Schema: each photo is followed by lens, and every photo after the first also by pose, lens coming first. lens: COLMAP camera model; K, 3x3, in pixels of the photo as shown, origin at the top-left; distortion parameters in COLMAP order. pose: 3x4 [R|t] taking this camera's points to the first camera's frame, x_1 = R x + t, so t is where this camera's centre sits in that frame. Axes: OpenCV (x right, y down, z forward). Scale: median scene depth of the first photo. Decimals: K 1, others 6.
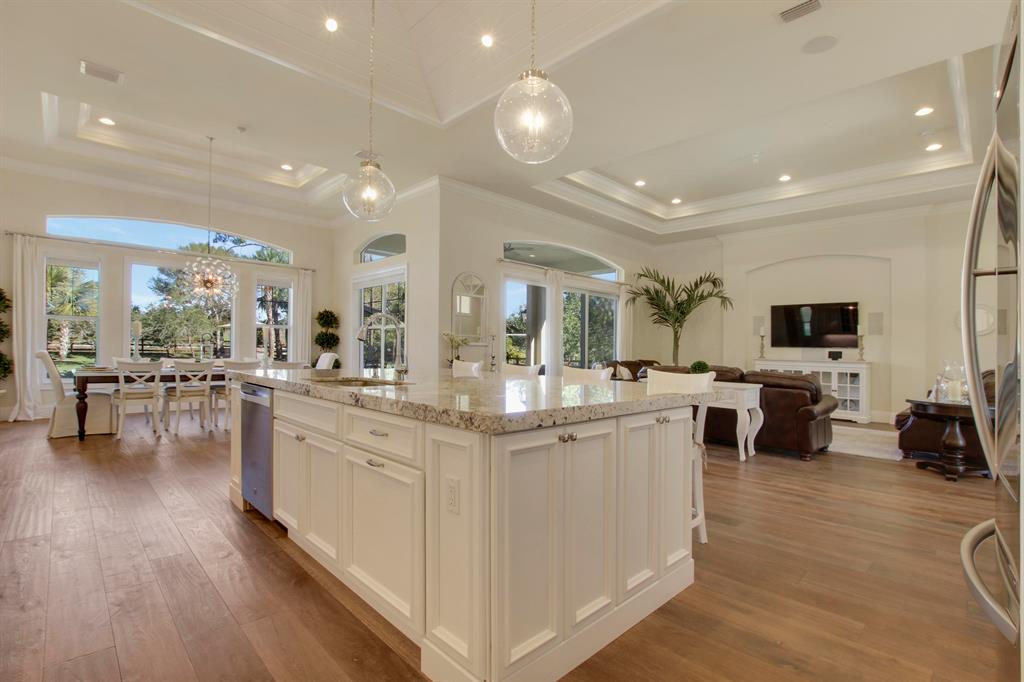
lens RADIAL K [[485.6, 0, 513.7], [0, 485.6, 353.3], [0, 0, 1]] dist [-0.015474, 0.000745]
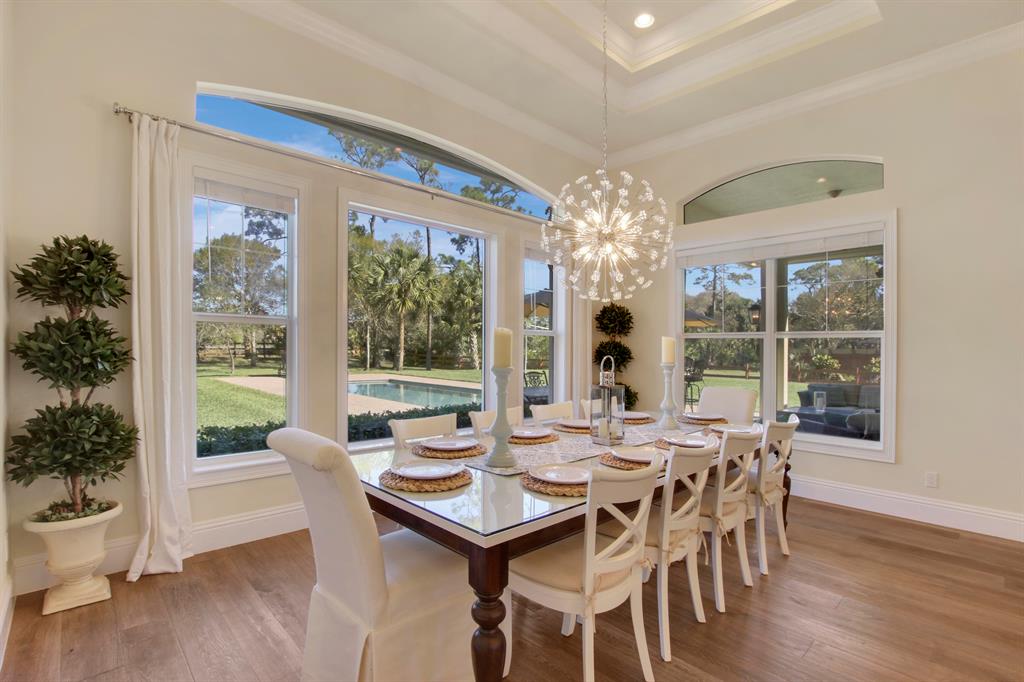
lens RADIAL K [[485.6, 0, 513.7], [0, 485.6, 353.3], [0, 0, 1]] dist [-0.015474, 0.000745]
pose [[0.999956, -0.002971, -0.008880, -0.717182], [0.003000, 0.999990, 0.003300, -0.046306], [0.008870, -0.003327, 0.999955, 0.591321]]
